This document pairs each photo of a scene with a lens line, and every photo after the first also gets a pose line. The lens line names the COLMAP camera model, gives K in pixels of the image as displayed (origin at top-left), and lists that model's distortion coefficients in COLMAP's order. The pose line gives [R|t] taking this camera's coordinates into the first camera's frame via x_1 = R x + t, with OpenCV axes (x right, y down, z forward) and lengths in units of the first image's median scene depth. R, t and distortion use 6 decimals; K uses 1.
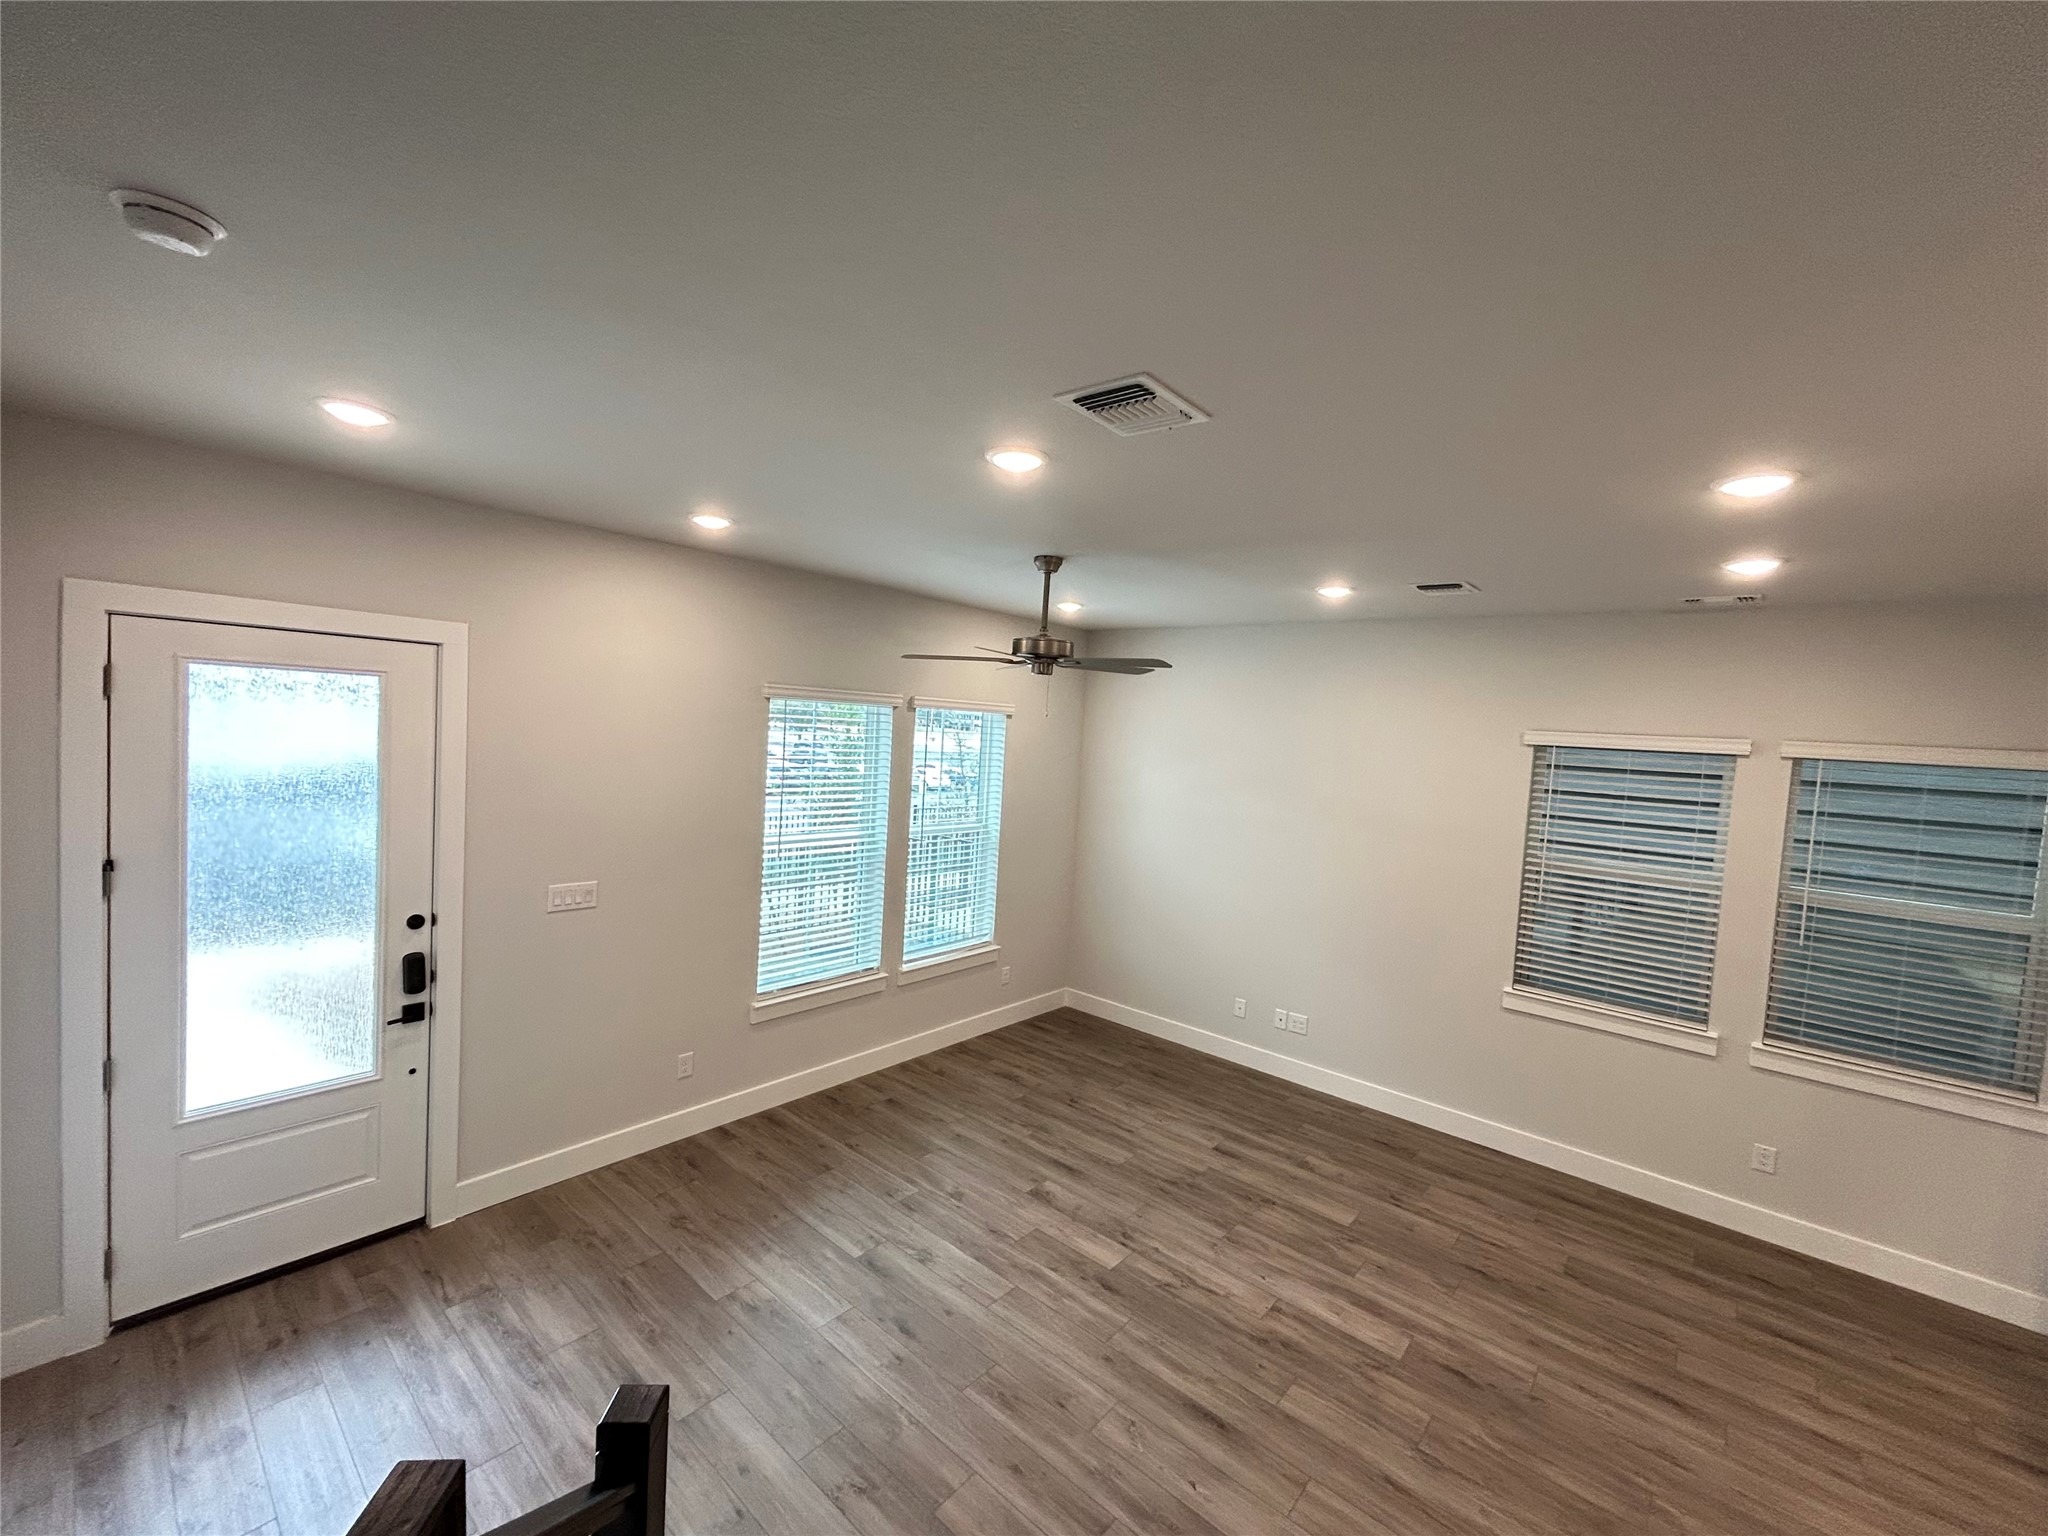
lens RADIAL K [[832.5, 0, 1023.9], [0, 832.5, 771.1], [0, 0, 1]] dist [-0.001290, 0.000410]
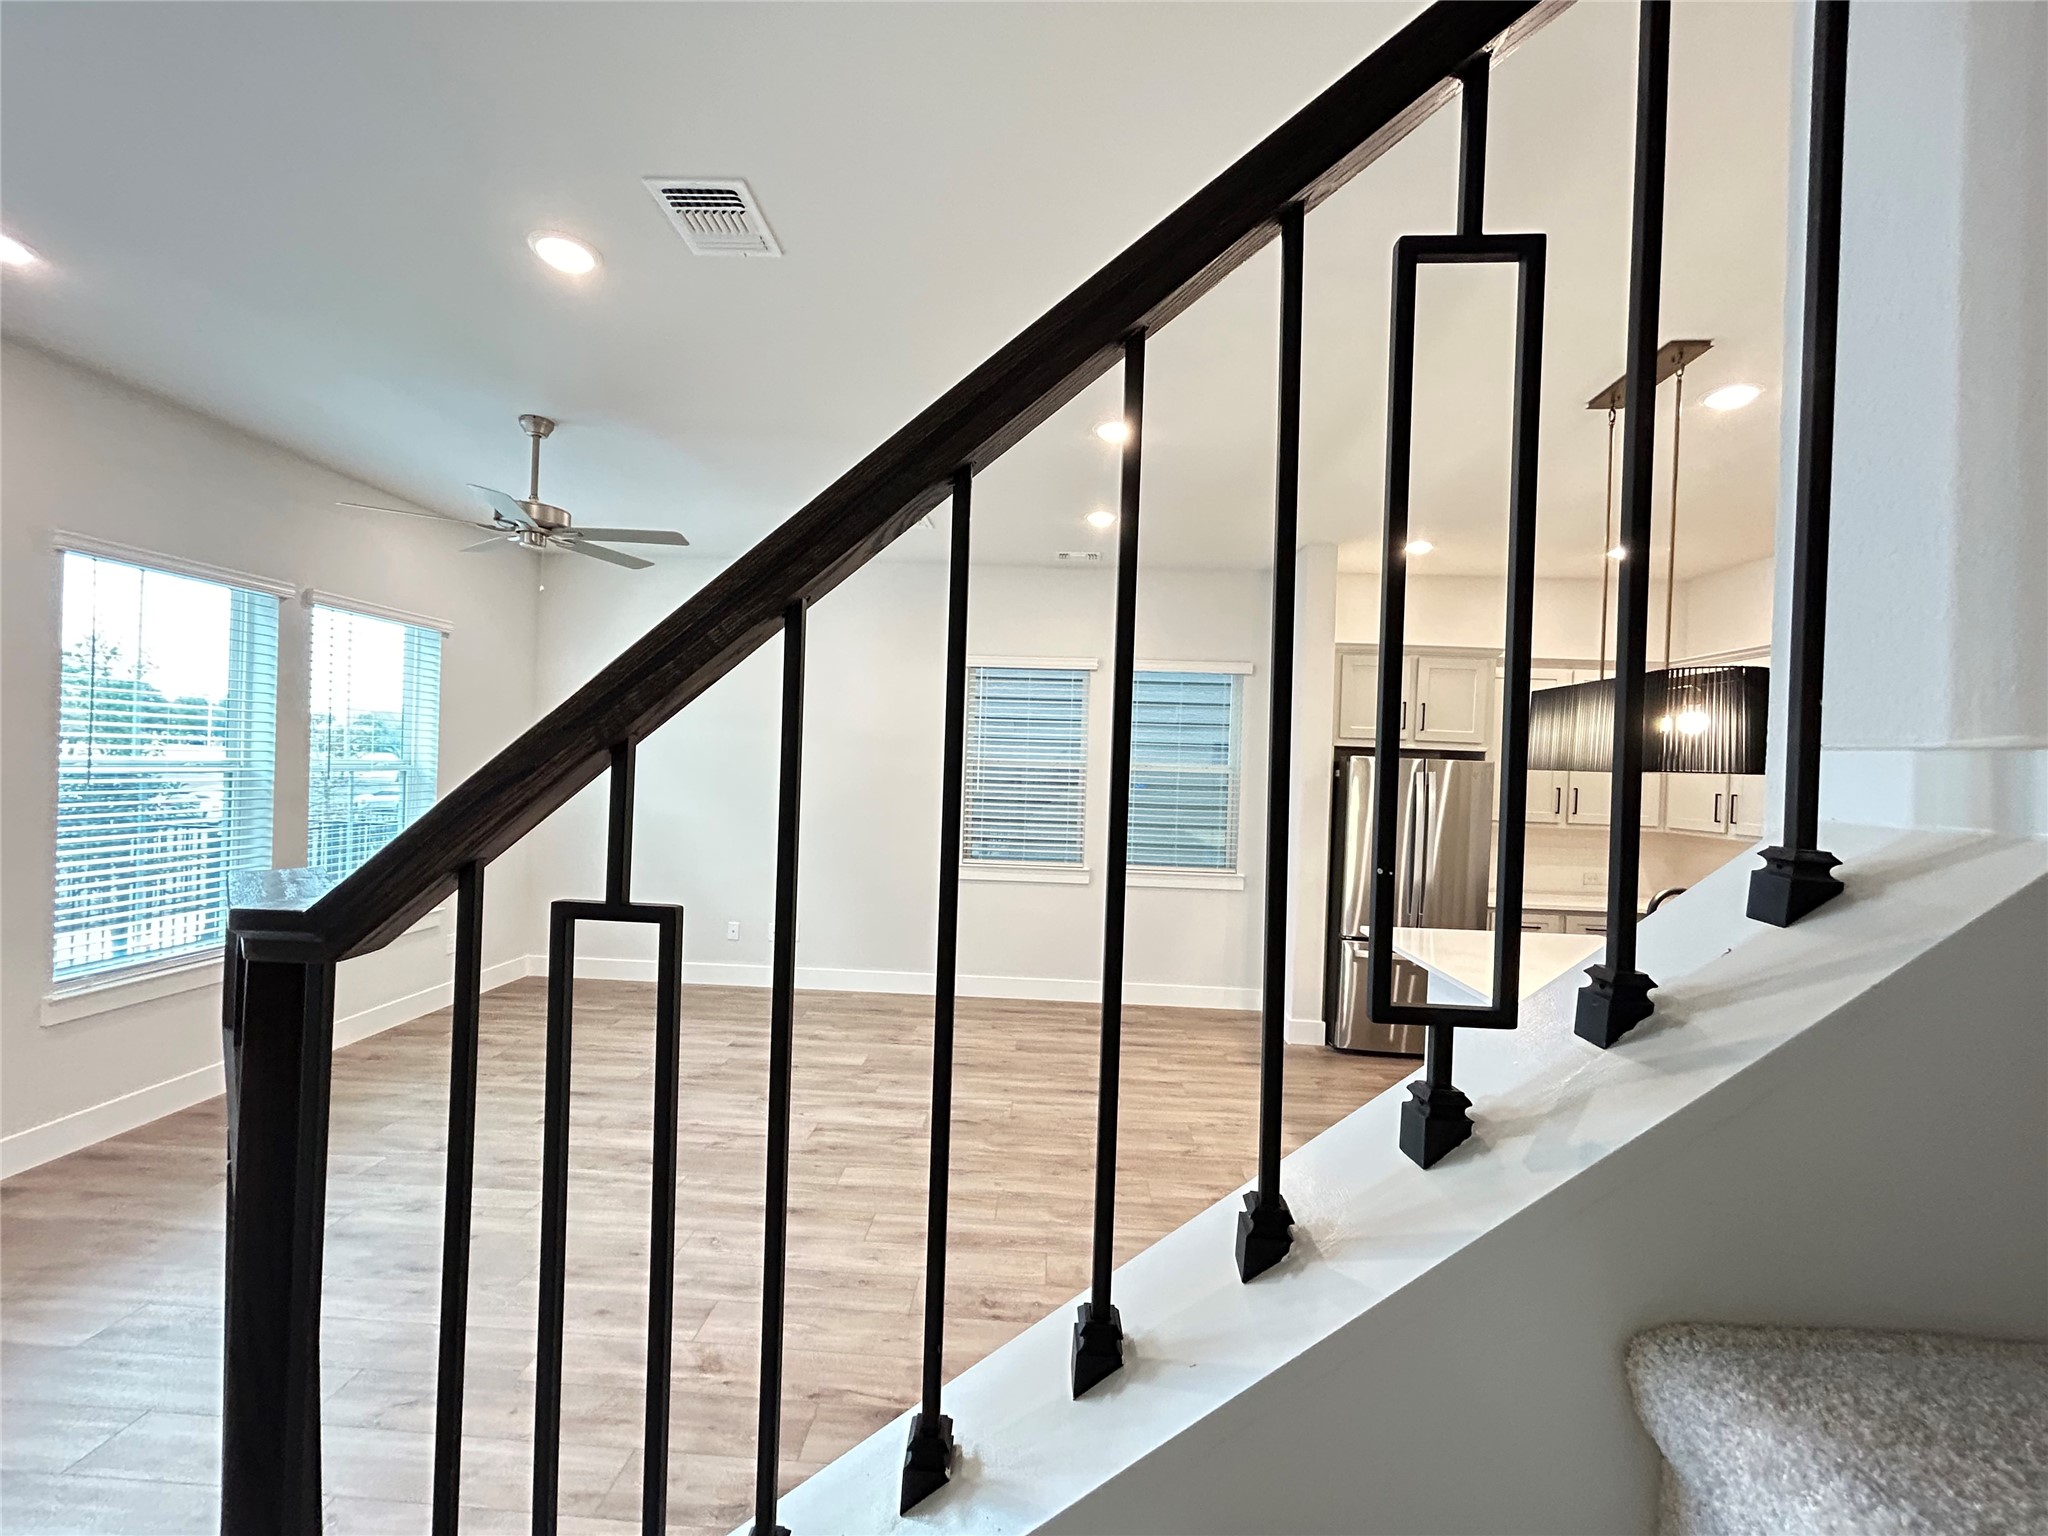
lens RADIAL K [[832.5, 0, 1025.6], [0, 832.5, 772.3], [0, 0, 1]] dist [-0.001290, 0.000410]
pose [[0.782114, -0.039307, 0.621895, -0.145926], [0.049343, 0.998781, 0.001073, 0.173507], [-0.621179, 0.029847, 0.783100, -0.054391]]
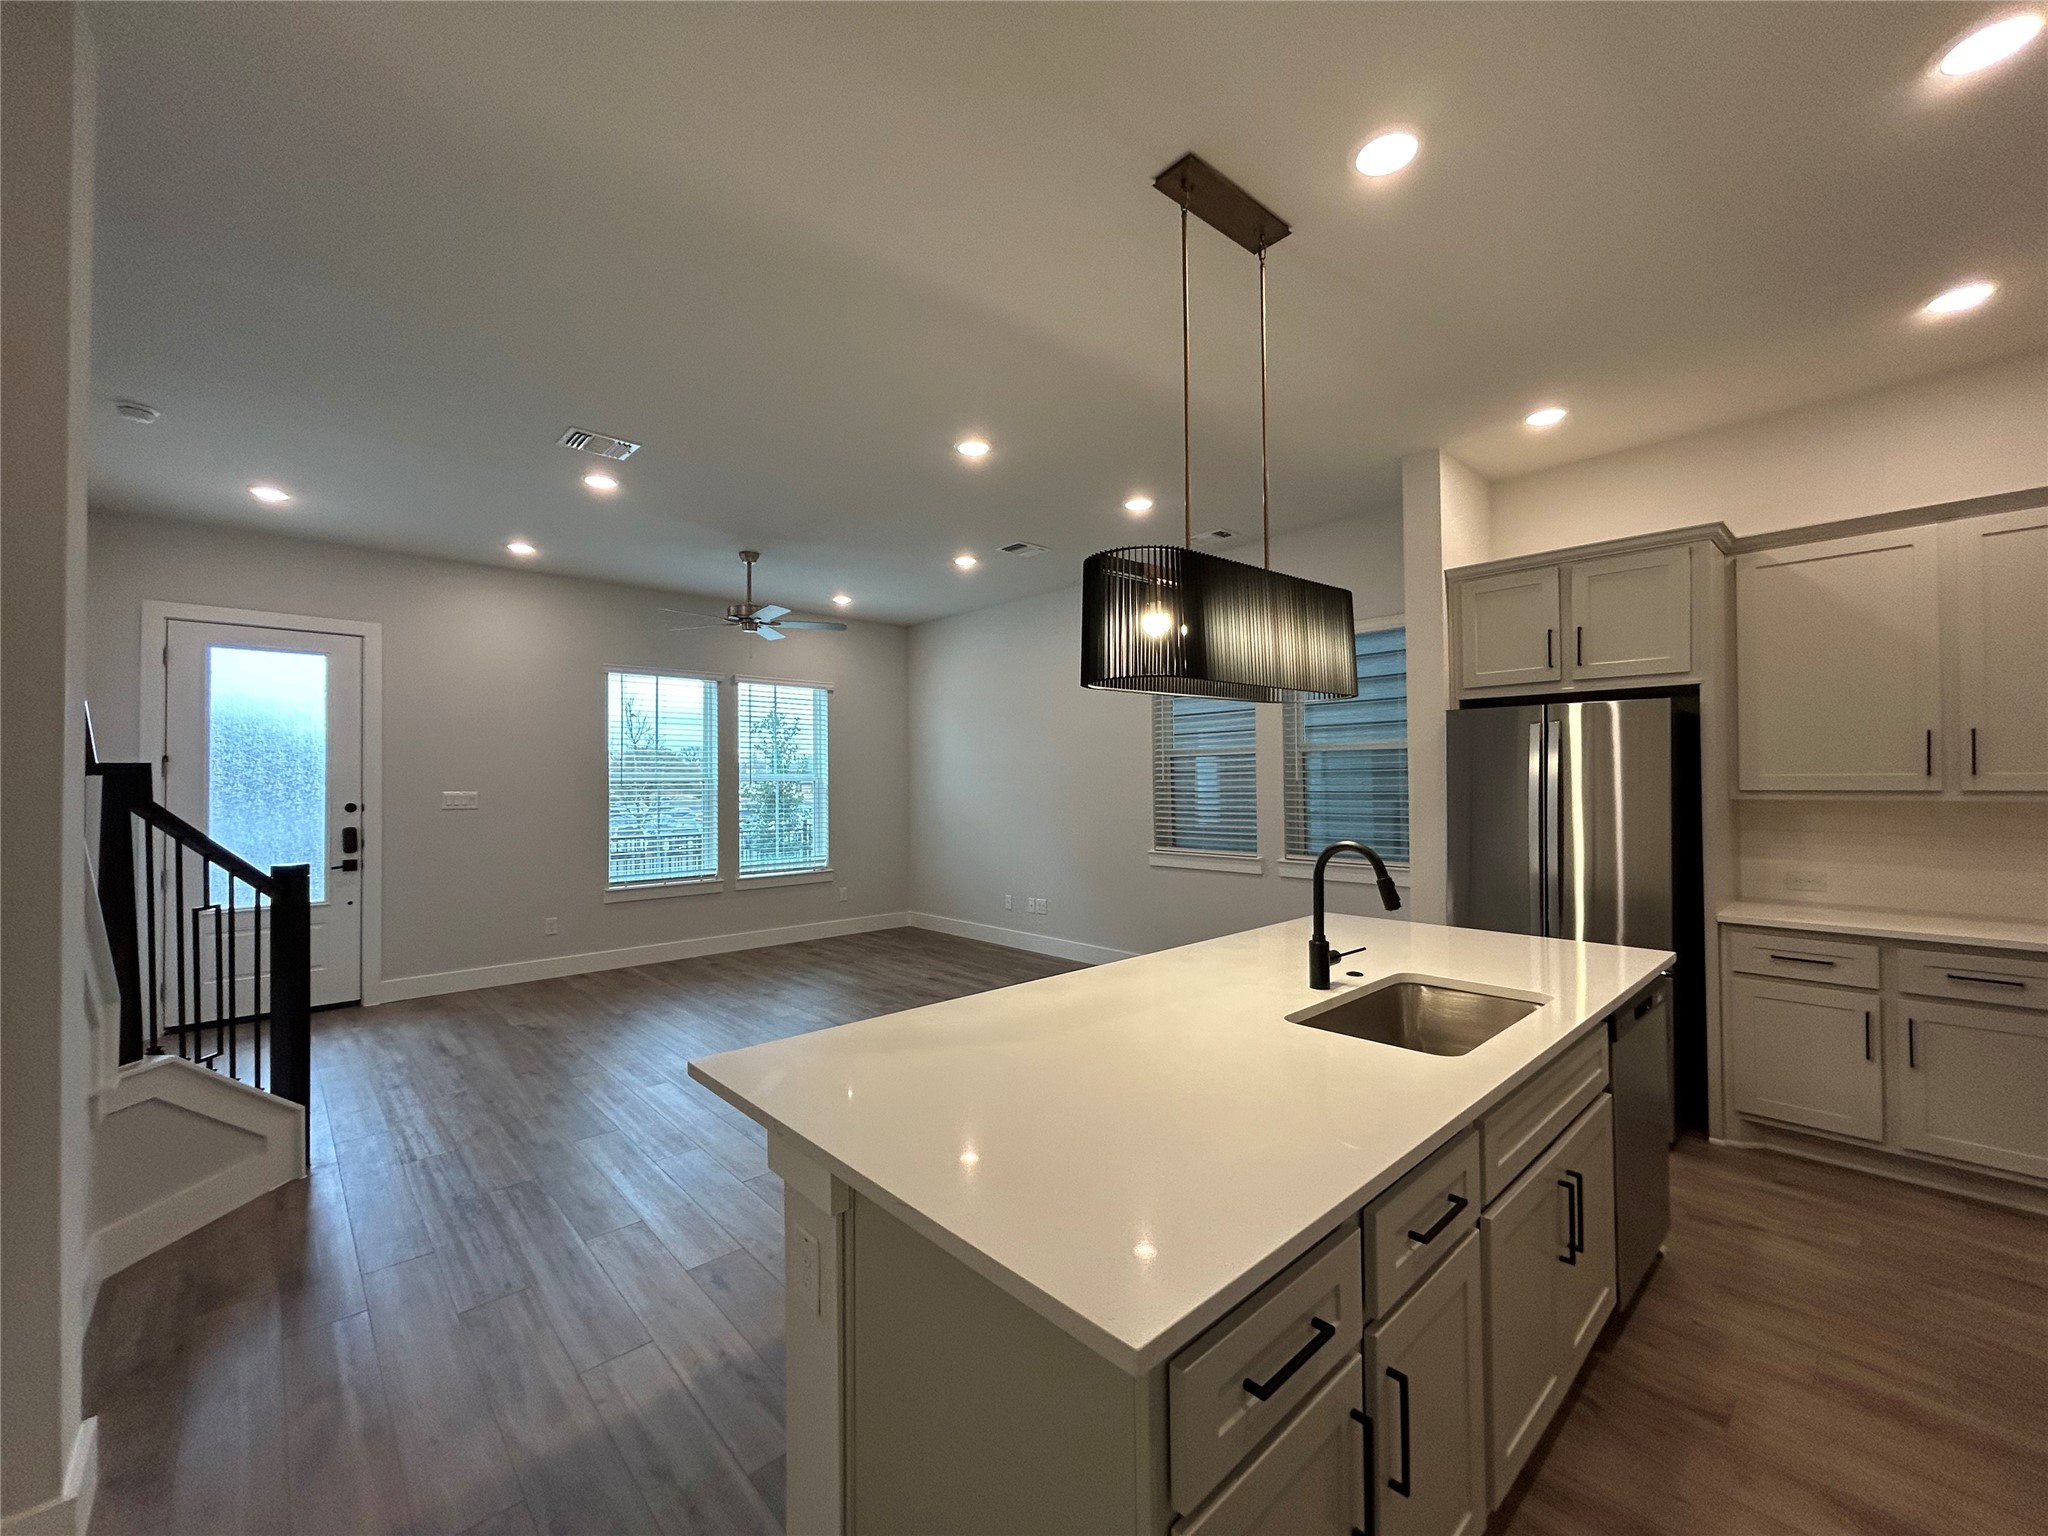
lens RADIAL K [[832.5, 0, 1035.0], [0, 832.5, 775.6], [0, 0, 1]] dist [-0.001290, 0.000410]
pose [[0.992201, -0.068449, -0.104171, 0.728211], [0.061002, 0.995459, -0.073074, 0.306790], [0.108699, 0.066149, 0.991871, -0.440187]]
